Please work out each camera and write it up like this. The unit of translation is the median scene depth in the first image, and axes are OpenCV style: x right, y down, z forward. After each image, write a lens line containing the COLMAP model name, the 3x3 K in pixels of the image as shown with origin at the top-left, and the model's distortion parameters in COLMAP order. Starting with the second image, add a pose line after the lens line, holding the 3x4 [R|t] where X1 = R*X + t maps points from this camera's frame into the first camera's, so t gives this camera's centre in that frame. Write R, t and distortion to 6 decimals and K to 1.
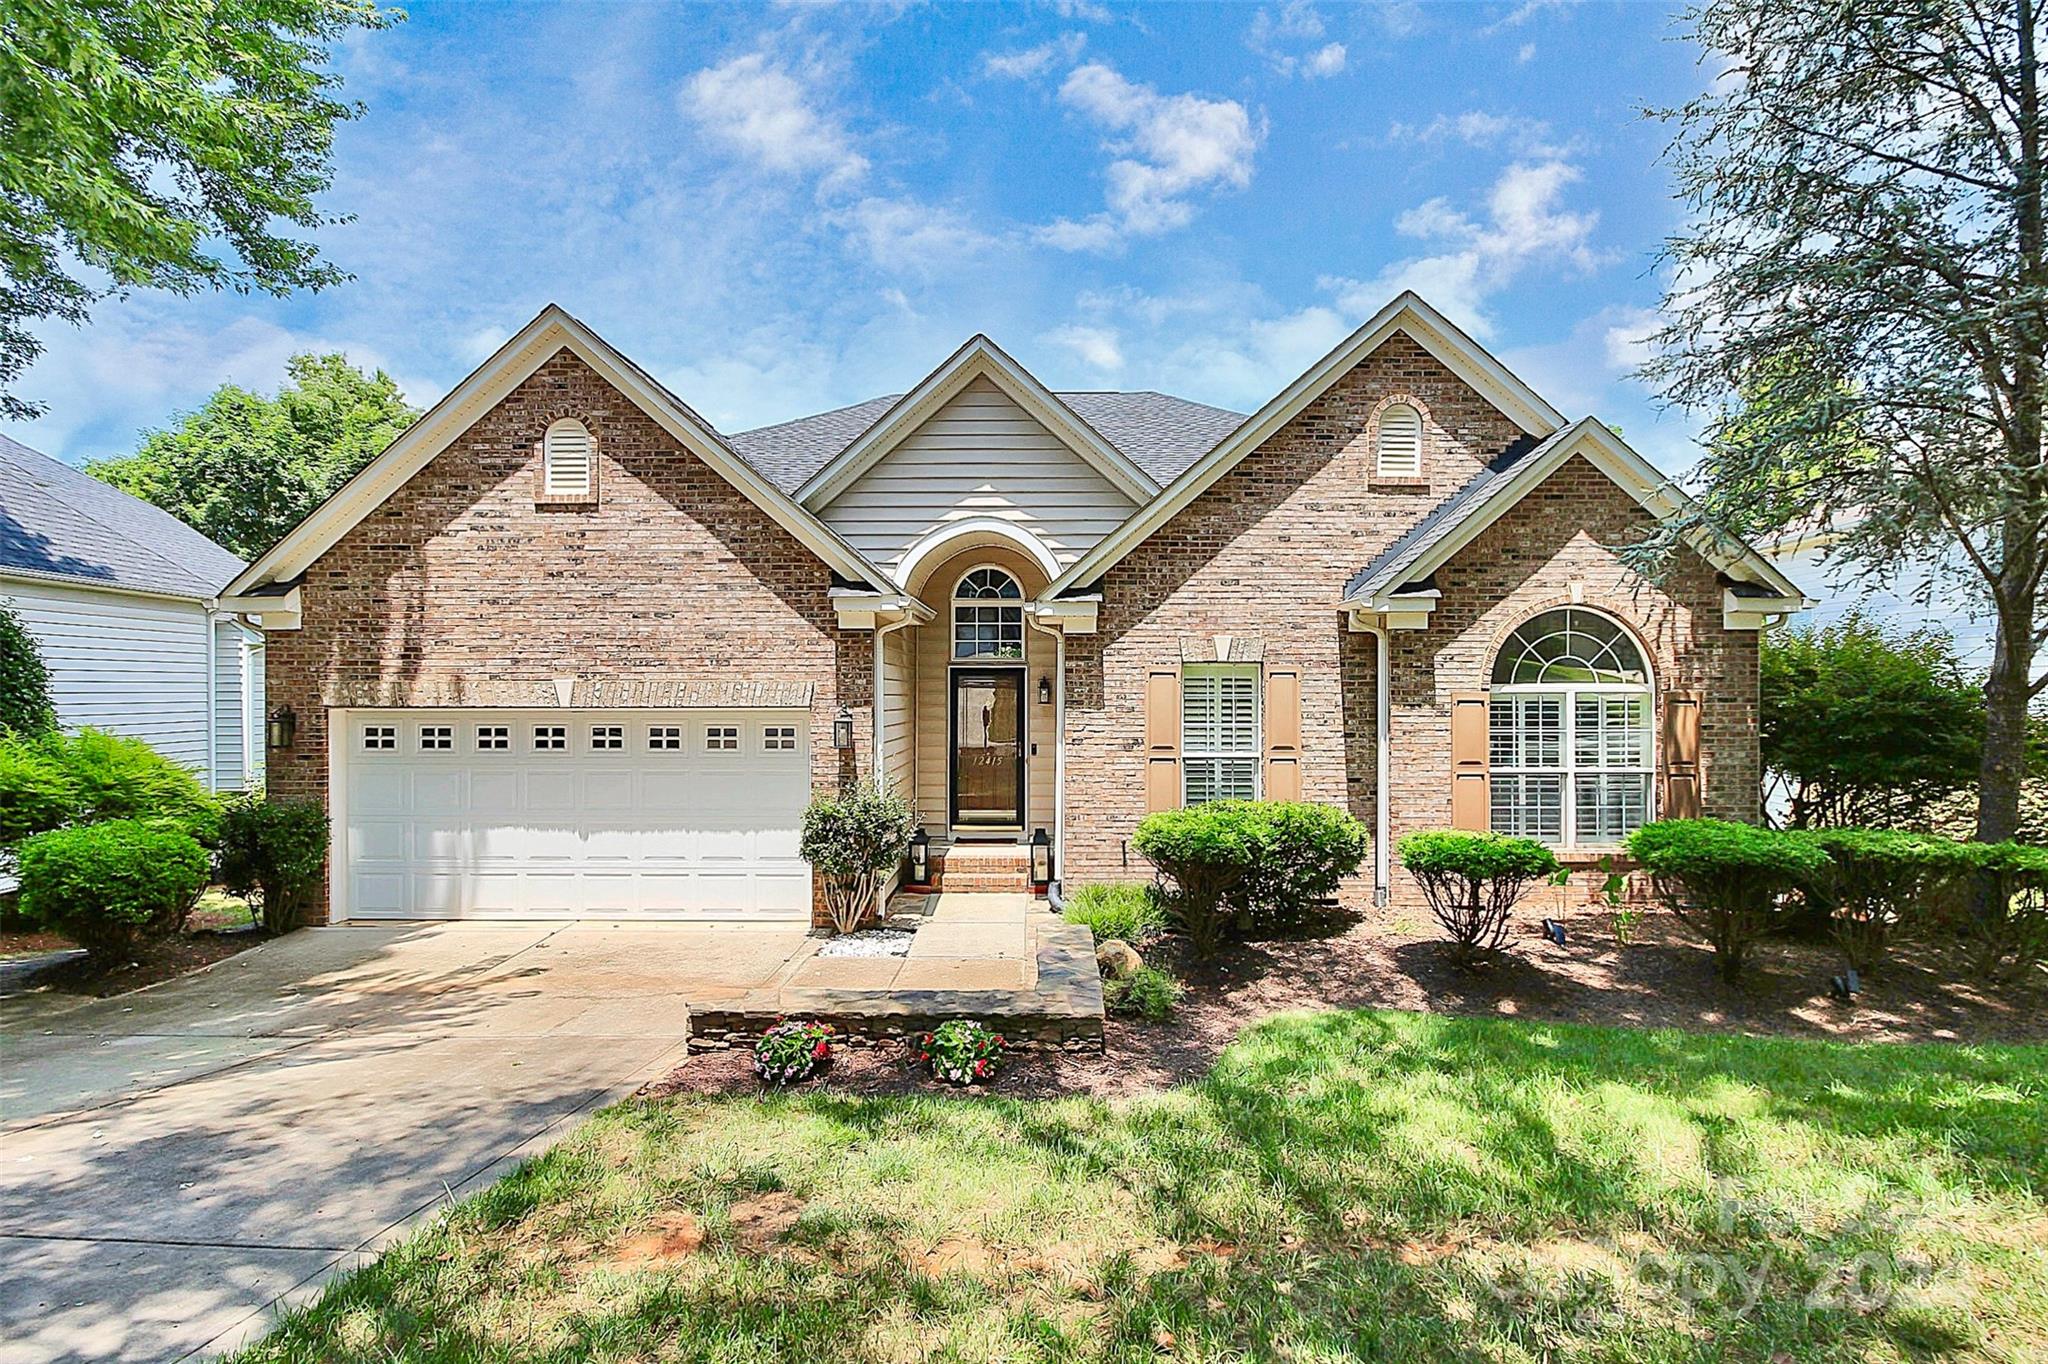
lens RADIAL K [[924.0, 0, 1022.6], [0, 924.0, 645.3], [0, 0, 1]] dist [-0.012129, -0.000046]
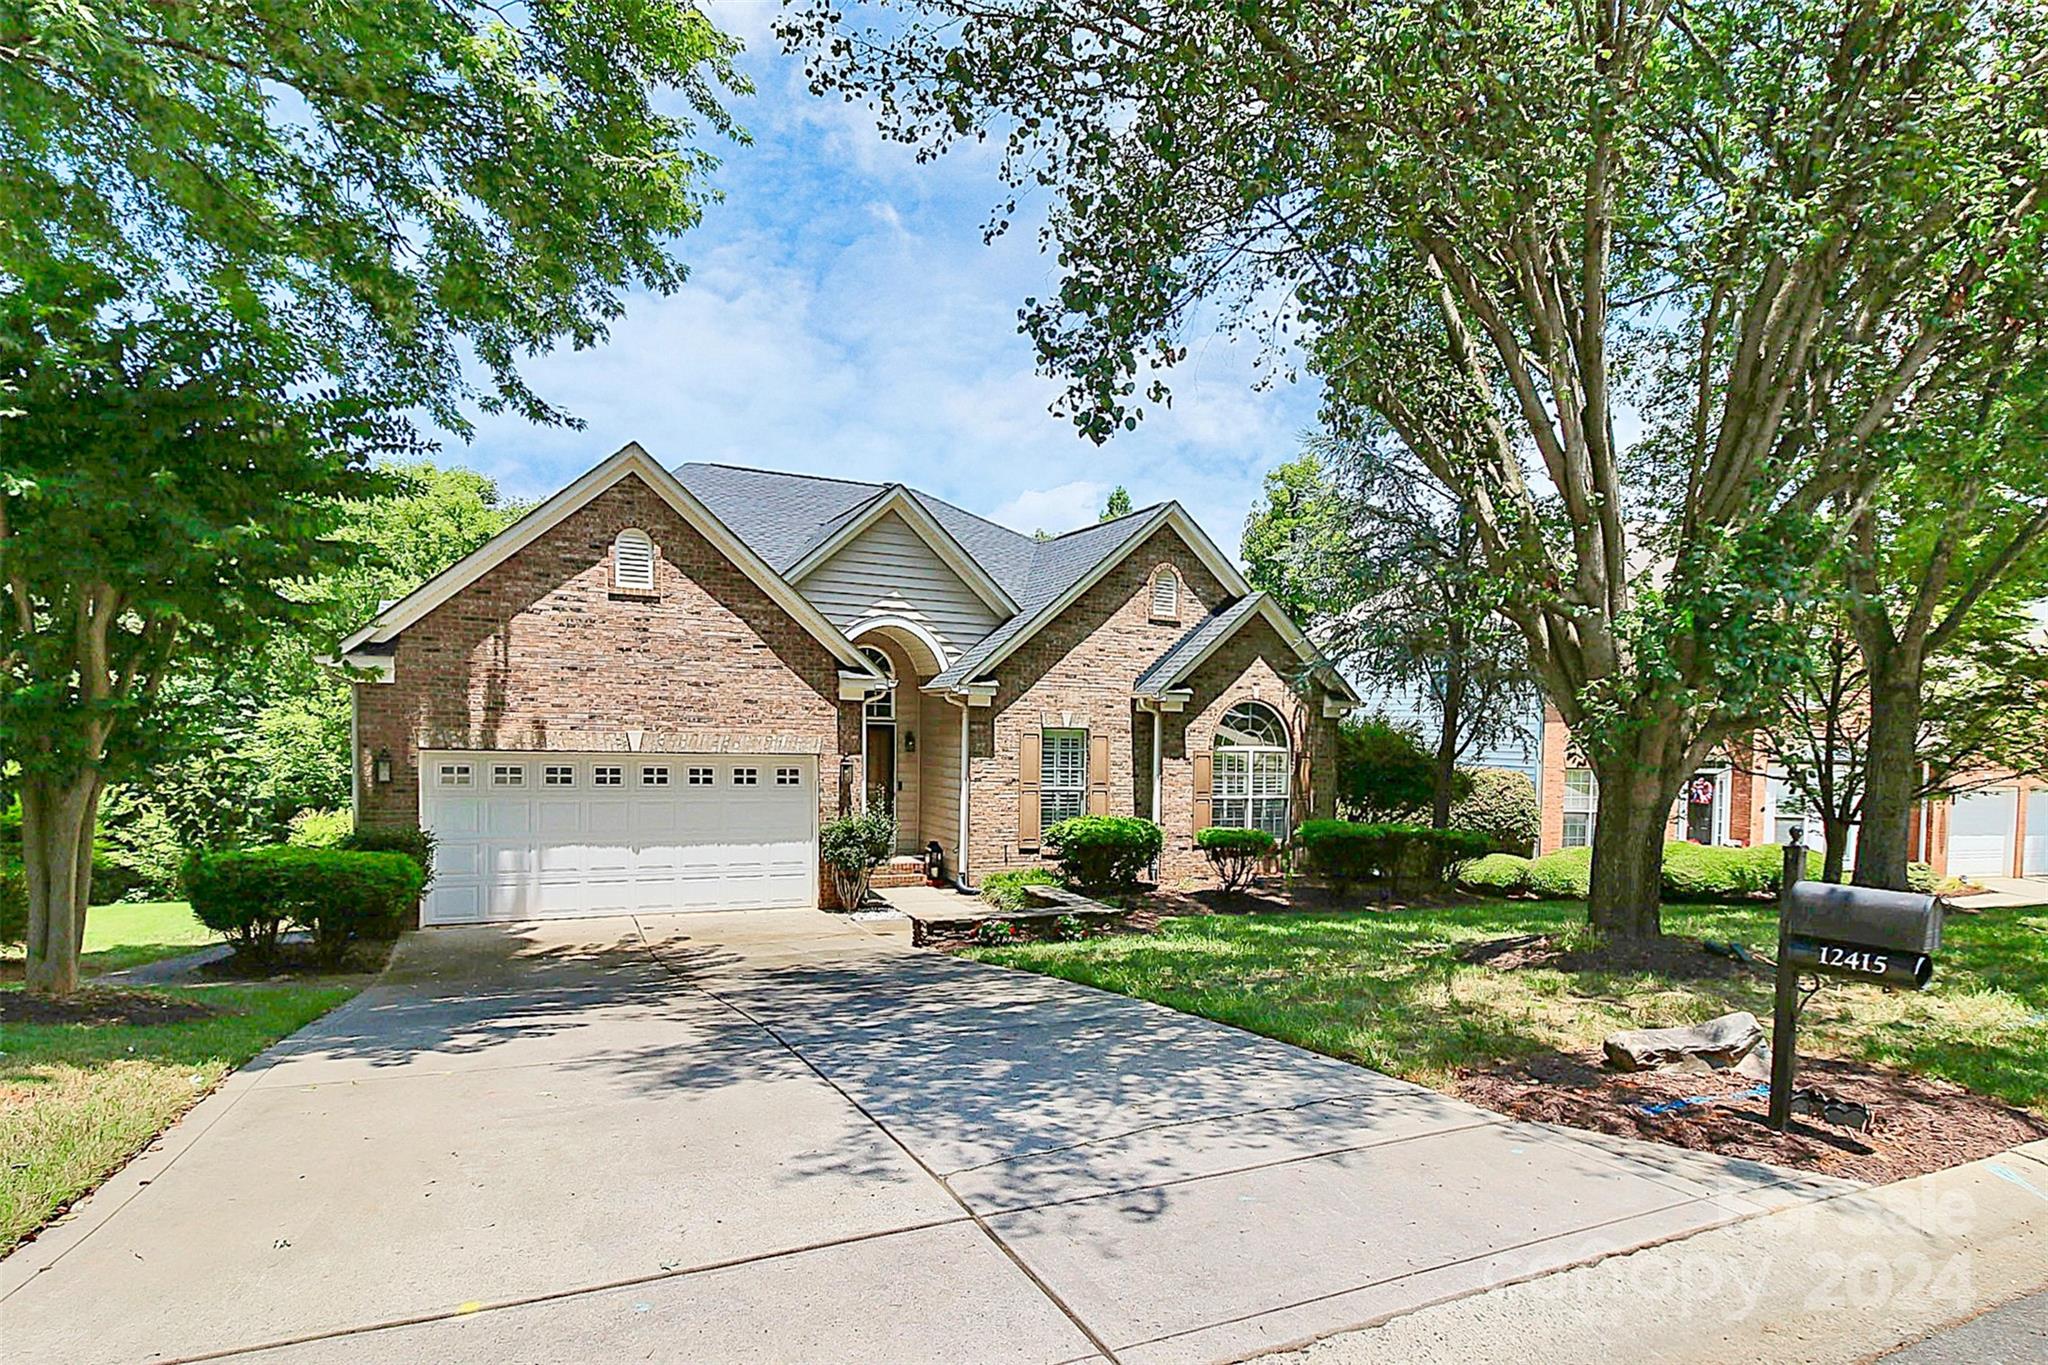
lens RADIAL K [[958.6, 0, 1024.0], [0, 958.6, 682.5], [0, 0, 1]] dist [-0.016831, -0.000364]
pose [[0.907635, 0.044517, 0.417392, -0.547259], [-0.044513, 0.998961, -0.009749, -0.041569], [-0.417392, -0.009731, 0.908674, -0.448938]]
